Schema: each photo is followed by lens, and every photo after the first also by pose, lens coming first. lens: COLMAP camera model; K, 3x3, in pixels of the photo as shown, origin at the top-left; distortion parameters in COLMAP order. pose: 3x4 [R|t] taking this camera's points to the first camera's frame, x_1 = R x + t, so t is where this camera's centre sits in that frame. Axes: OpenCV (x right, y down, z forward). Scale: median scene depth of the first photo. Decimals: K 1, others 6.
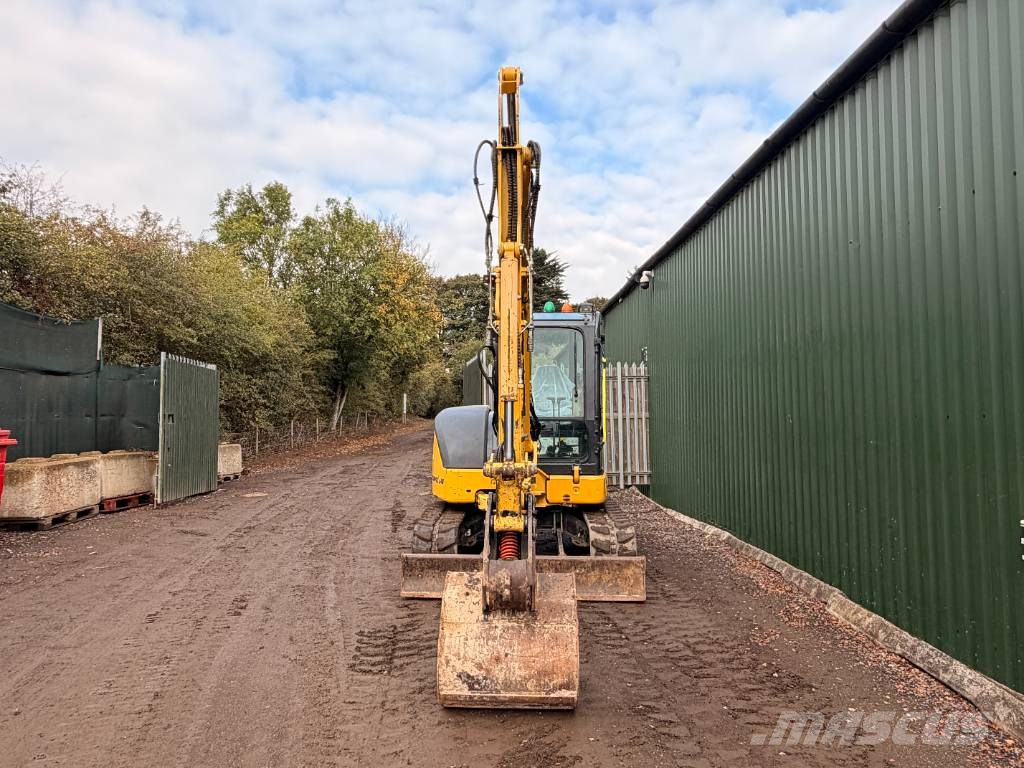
lens RADIAL K [[719.7, 0, 535.7], [0, 719.7, 362.2], [0, 0, 1]] dist [-0.006455, 0.001531]
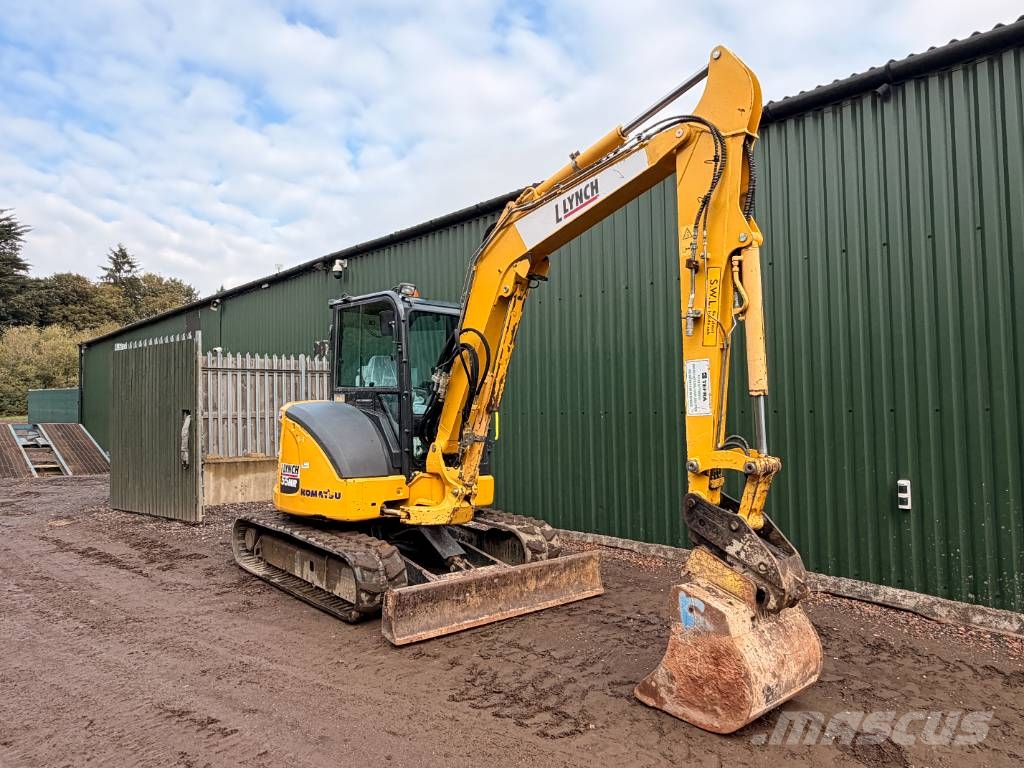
lens RADIAL K [[687.5, 0, 476.9], [0, 687.5, 397.0], [0, 0, 1]] dist [-0.003601, -0.003933]
pose [[0.717367, 0.016011, 0.696512, -0.129369], [-0.050972, 0.998263, 0.029551, 0.006470], [-0.694828, -0.056702, 0.716937, 0.084594]]
